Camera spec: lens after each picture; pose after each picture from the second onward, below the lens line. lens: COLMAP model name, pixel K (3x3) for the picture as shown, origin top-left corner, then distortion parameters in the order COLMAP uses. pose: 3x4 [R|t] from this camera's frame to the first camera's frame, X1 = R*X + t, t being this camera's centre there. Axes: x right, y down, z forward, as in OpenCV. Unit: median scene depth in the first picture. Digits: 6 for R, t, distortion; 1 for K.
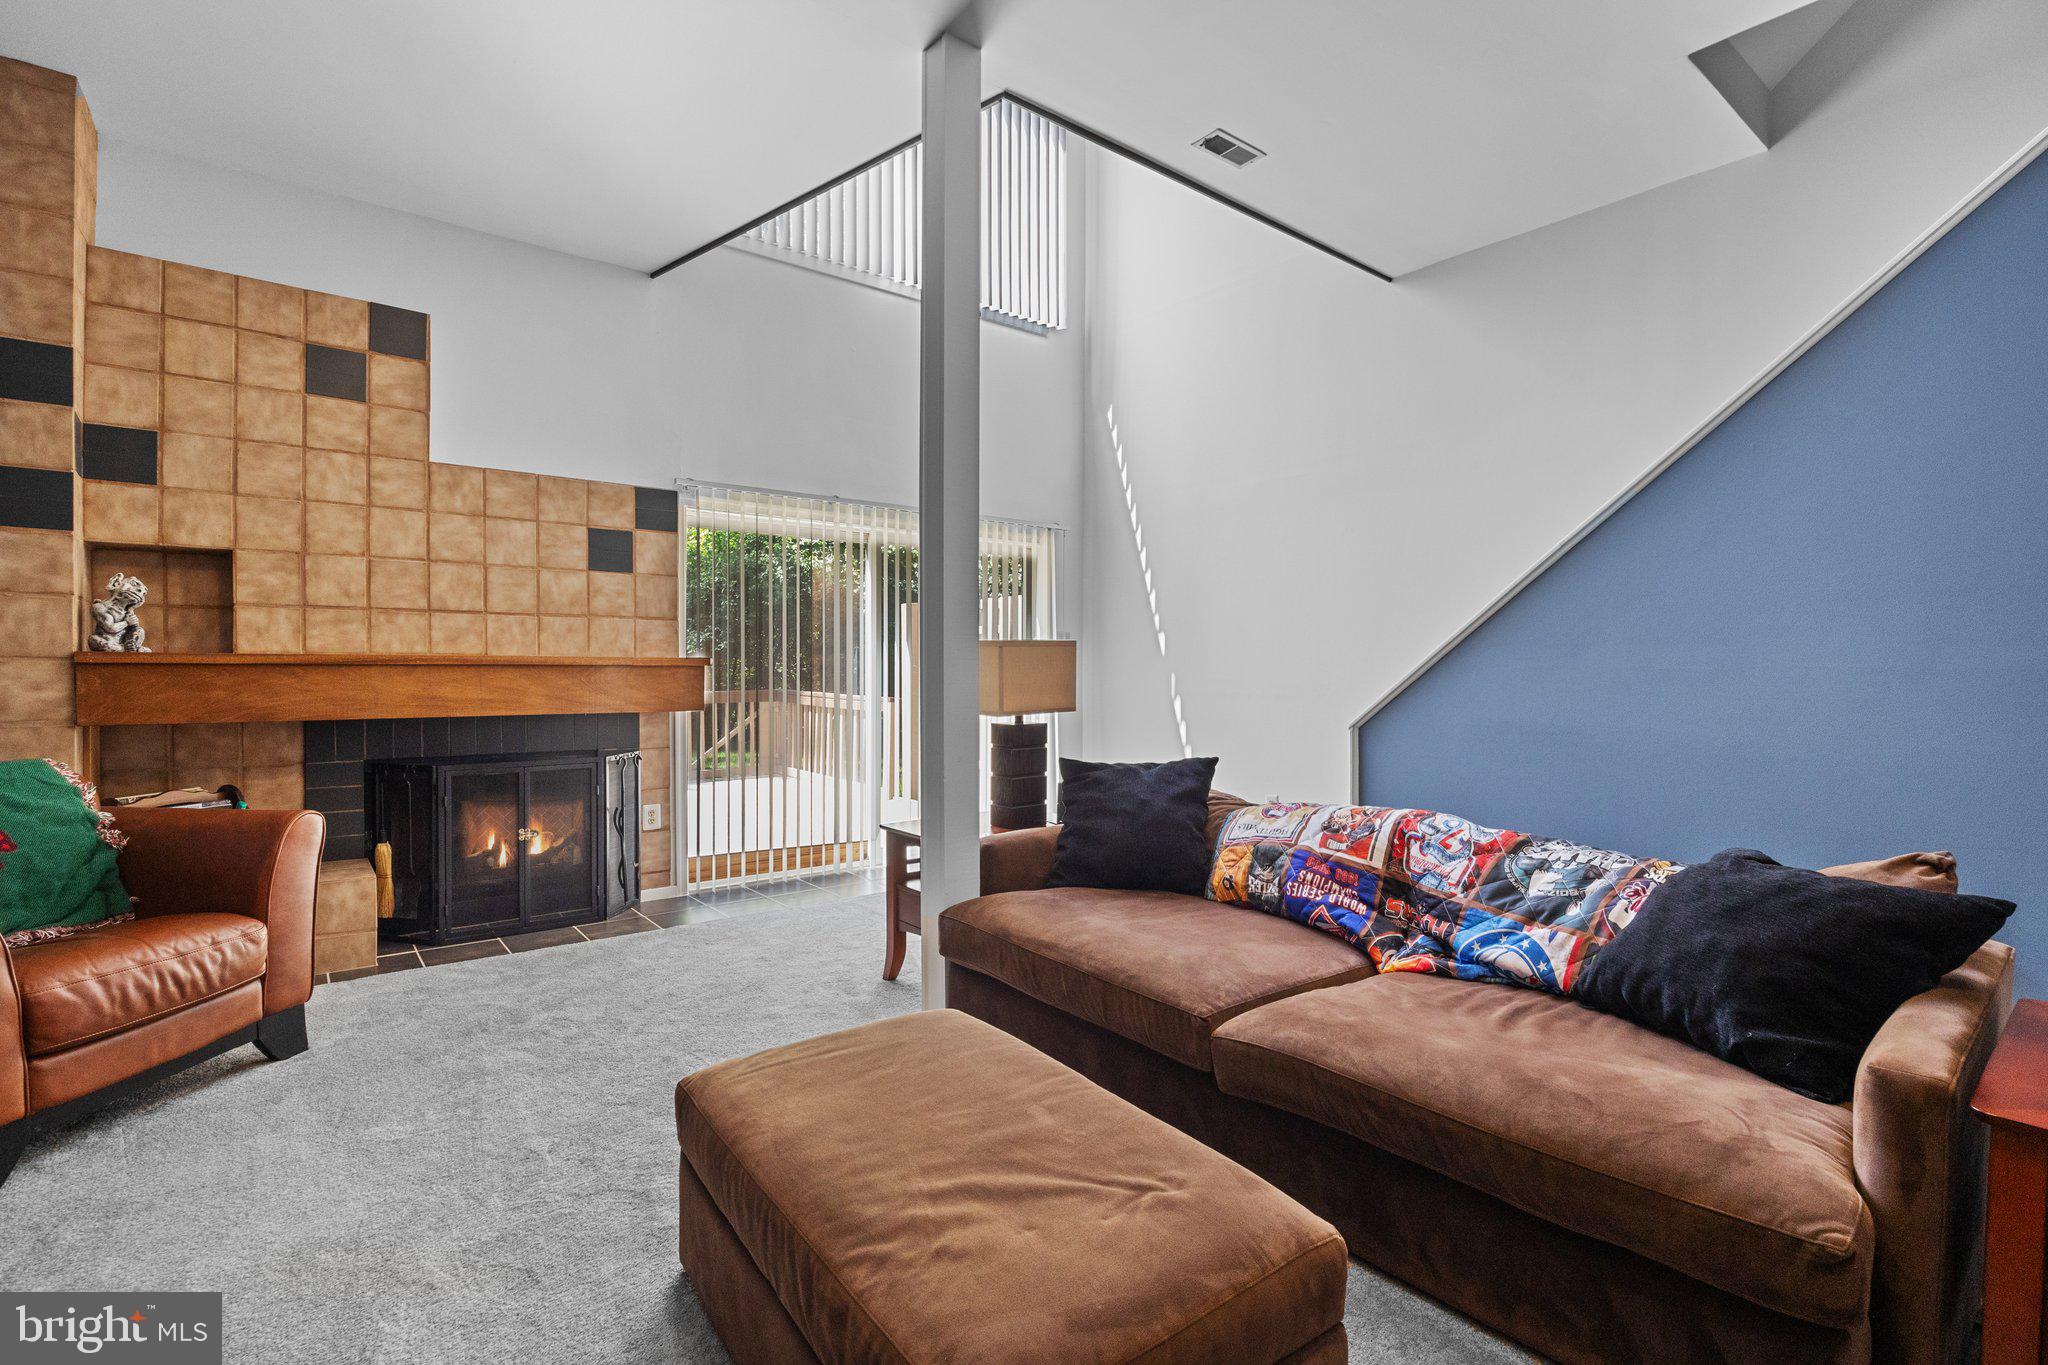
lens RADIAL K [[965.9, 0, 1029.7], [0, 965.9, 681.6], [0, 0, 1]] dist [-0.008483, 0.000375]
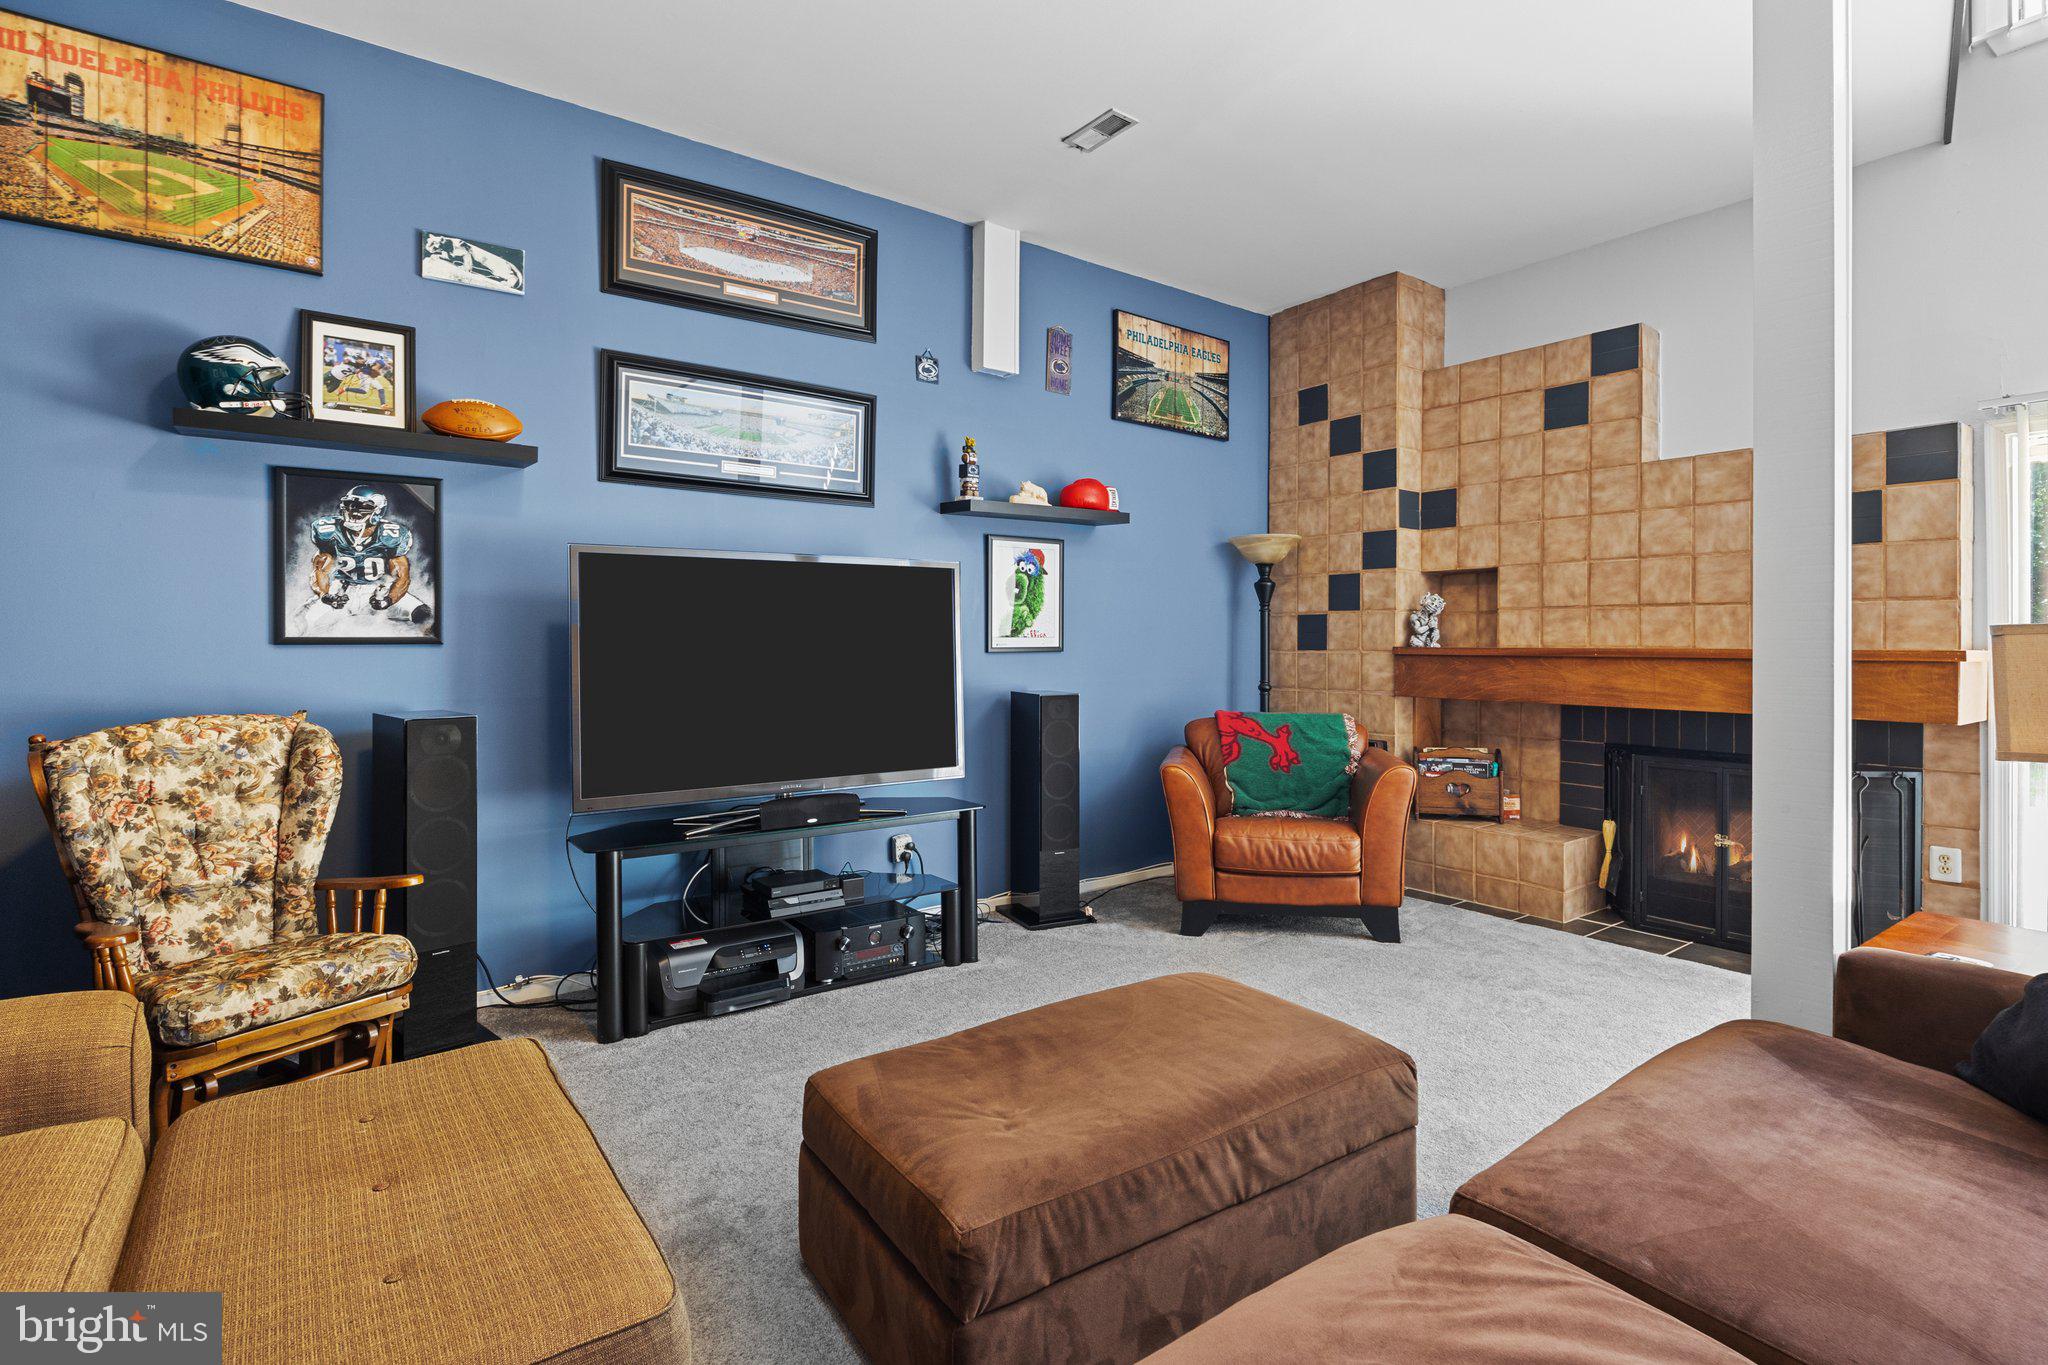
lens RADIAL K [[984.5, 0, 1020.3], [0, 984.5, 637.1], [0, 0, 1]] dist [-0.004973, 0.000766]
pose [[-0.043781, -0.012141, -0.998967, 0.495521], [-0.020222, 0.999732, -0.011264, -0.014366], [0.998836, 0.019708, -0.044014, 0.398003]]
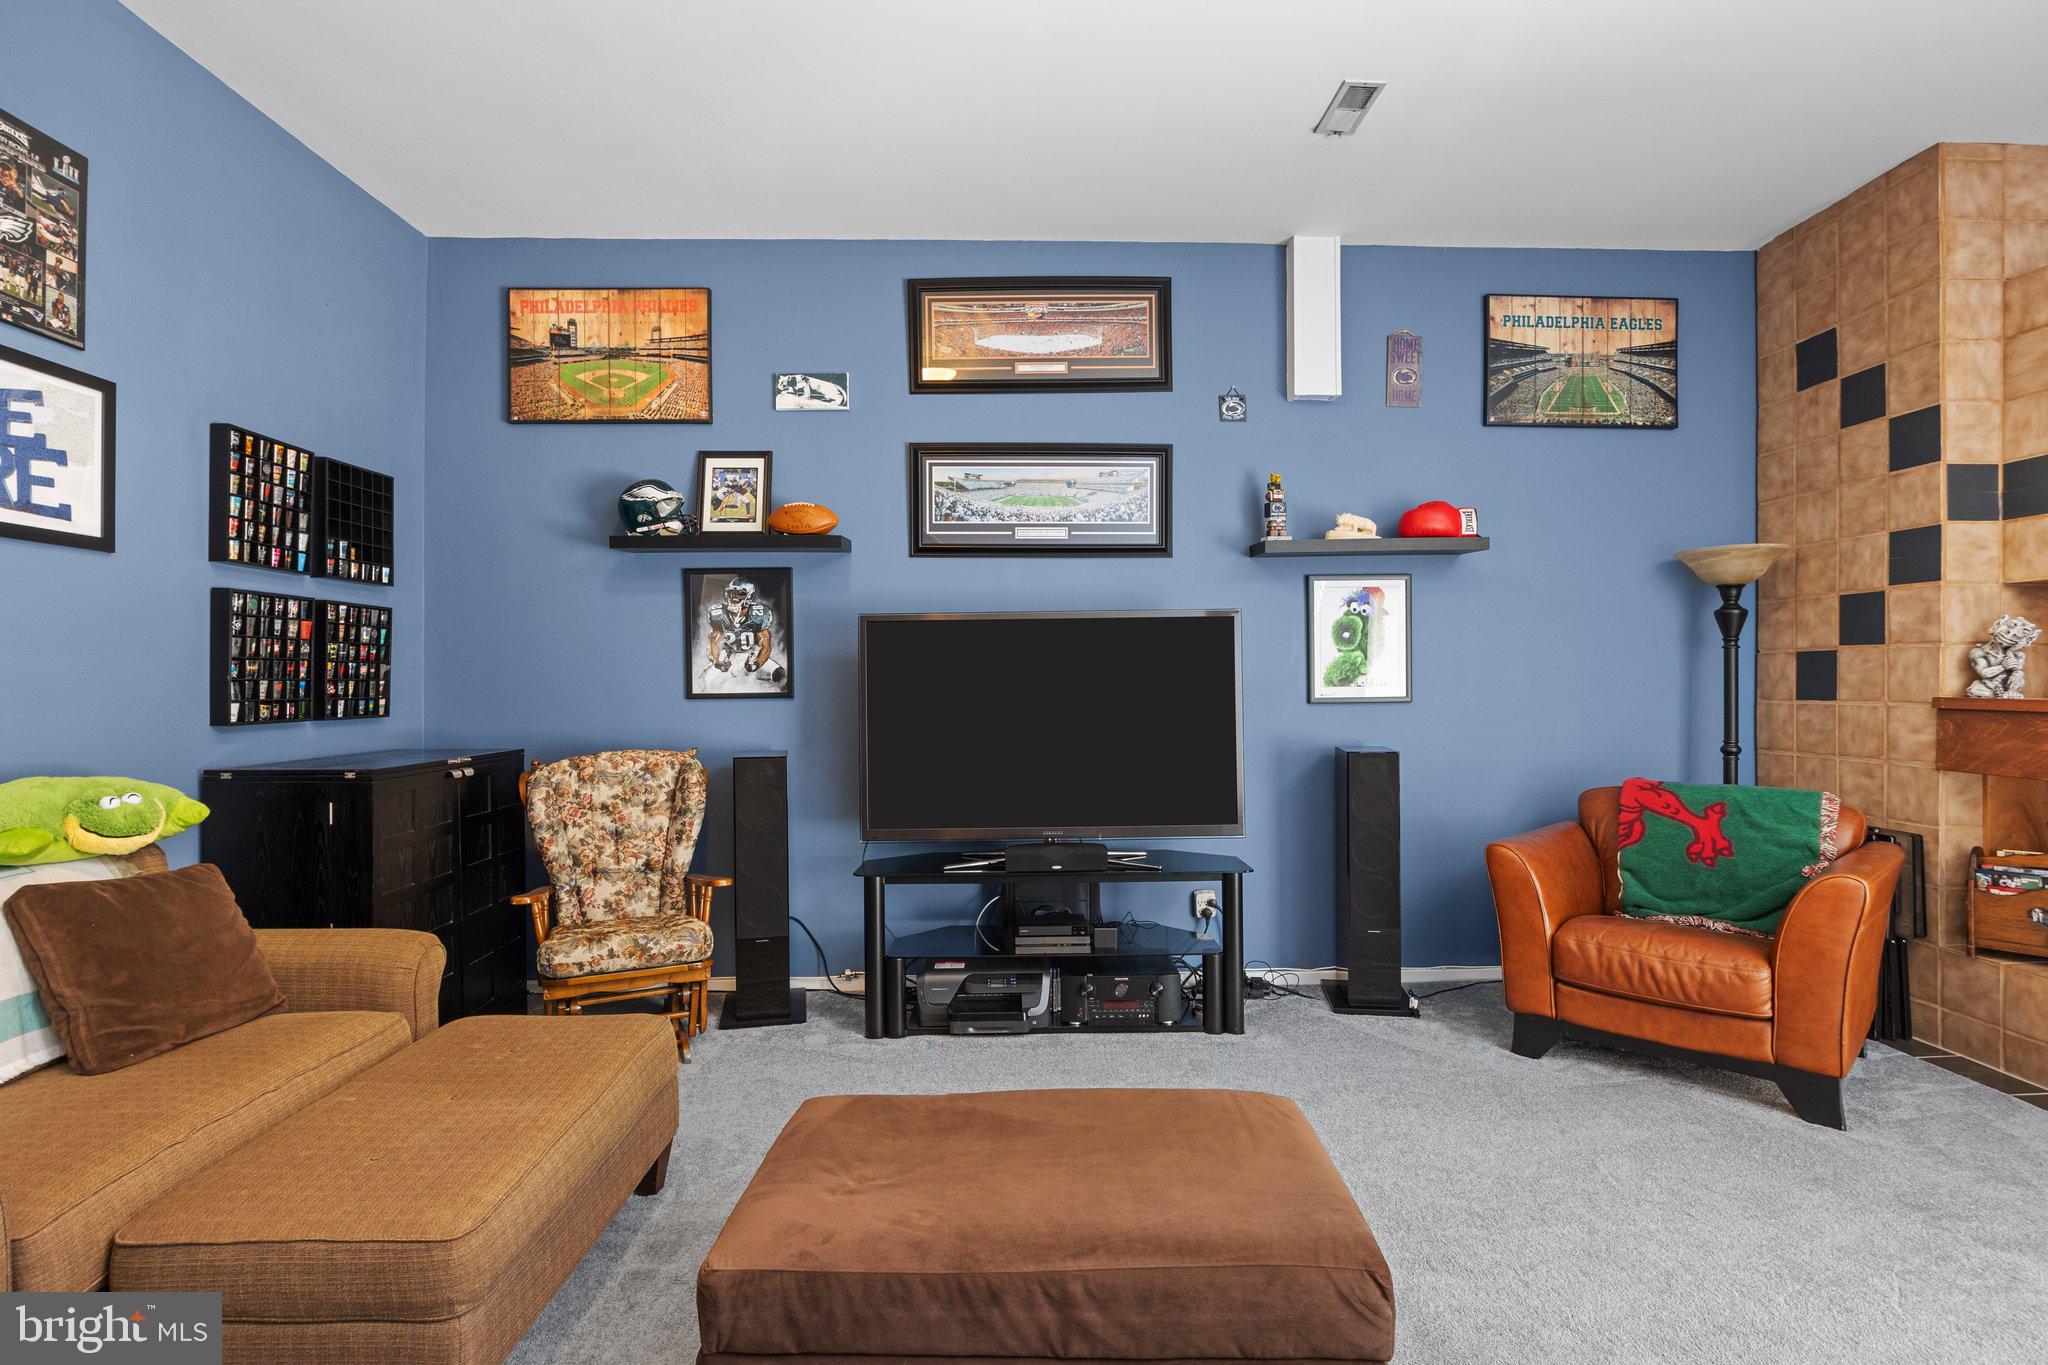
lens RADIAL K [[965.9, 0, 1029.7], [0, 965.9, 681.6], [0, 0, 1]] dist [-0.008483, 0.000375]
pose [[-0.604141, -0.001715, -0.796876, 0.352336], [-0.012260, 0.999899, 0.007142, -0.036572], [0.796783, 0.014084, -0.604101, 0.708137]]
